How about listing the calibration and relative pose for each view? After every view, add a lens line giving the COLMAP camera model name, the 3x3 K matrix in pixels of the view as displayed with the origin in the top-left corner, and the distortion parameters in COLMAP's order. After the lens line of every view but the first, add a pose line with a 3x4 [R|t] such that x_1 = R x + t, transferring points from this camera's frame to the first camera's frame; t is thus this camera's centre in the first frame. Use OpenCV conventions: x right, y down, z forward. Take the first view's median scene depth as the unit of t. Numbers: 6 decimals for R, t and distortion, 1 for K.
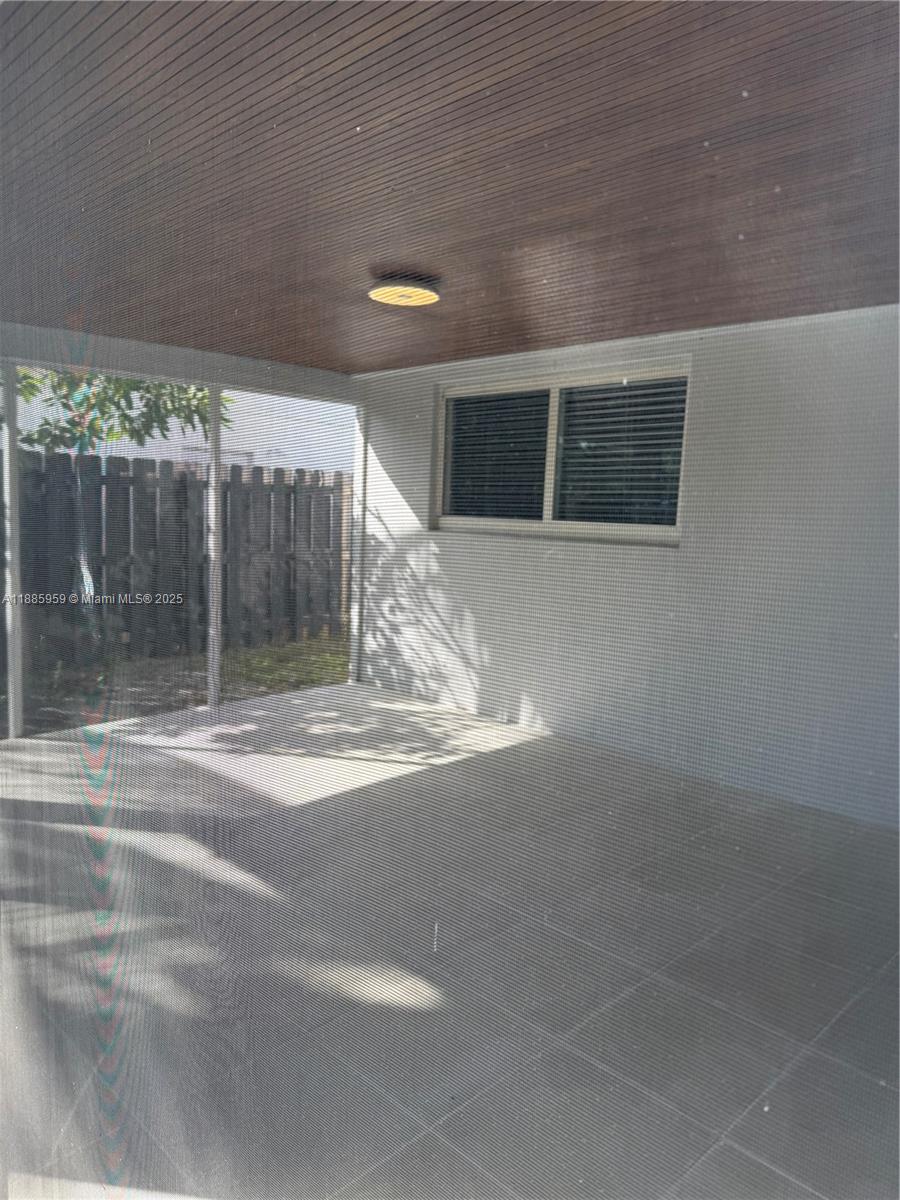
lens RADIAL K [[842.3, 0, 450.0], [0, 842.3, 600.0], [0, 0, 1]] dist [0.123738, -0.205738]
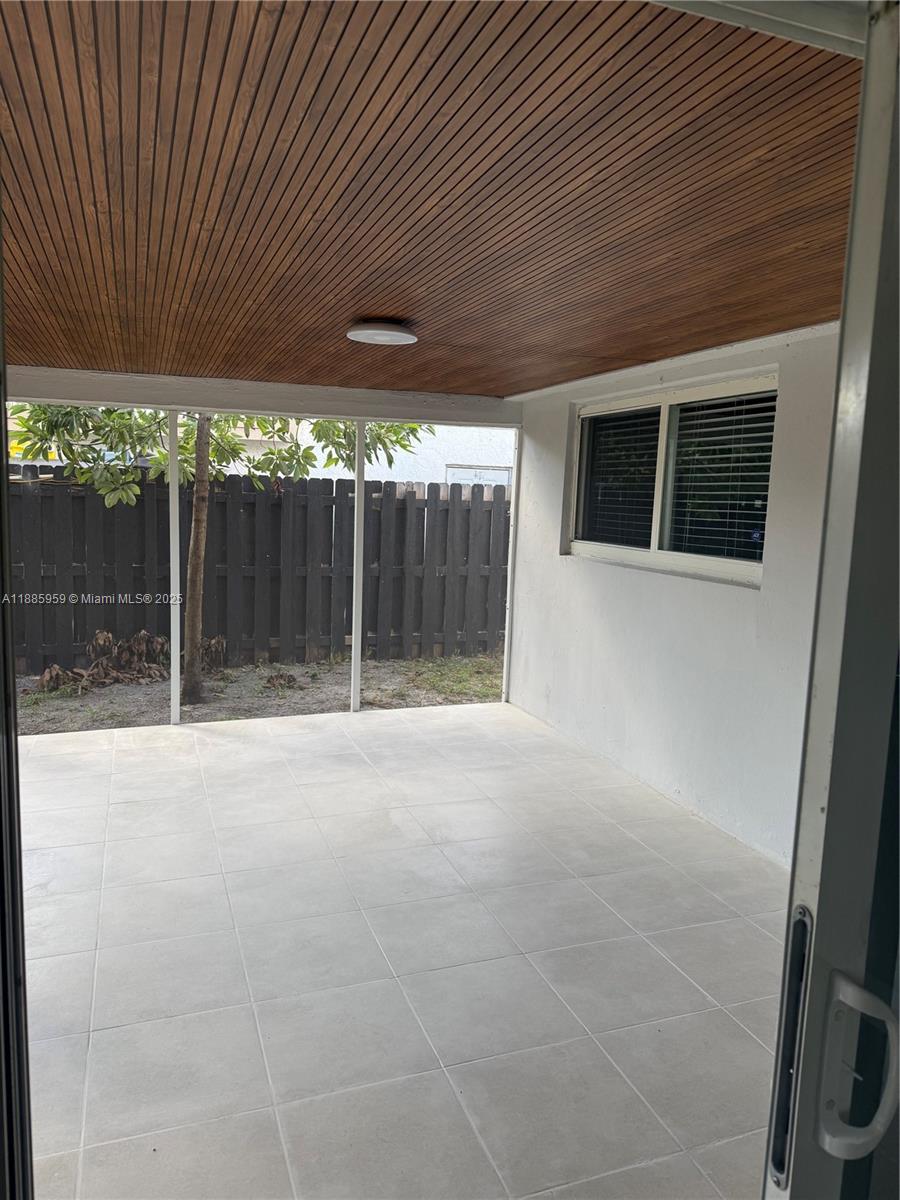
lens RADIAL K [[842.3, 0, 450.0], [0, 842.3, 600.0], [0, 0, 1]] dist [0.123738, -0.205738]
pose [[0.908469, 0.047264, -0.415271, 0.296372], [-0.047713, 0.998818, 0.009299, -0.037797], [0.415219, 0.011366, 0.909650, 0.075390]]
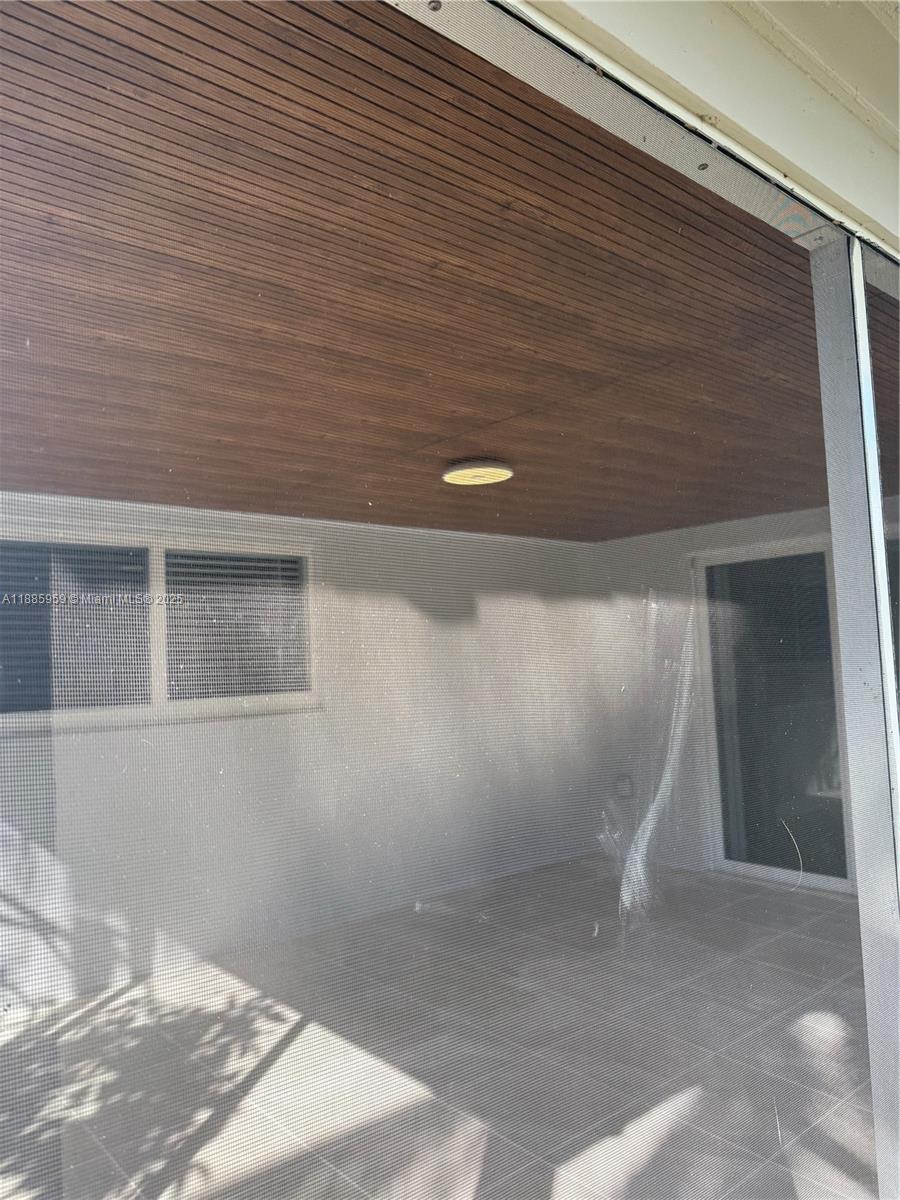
lens RADIAL K [[823.7, 0, 436.3], [0, 823.7, 606.9], [0, 0, 1]] dist [-0.000355, -0.003053]
pose [[0.090404, 0.029864, 0.995457, -0.658379], [0.166069, 0.985103, -0.044635, -0.104592], [-0.981961, 0.169350, 0.084097, 0.649029]]
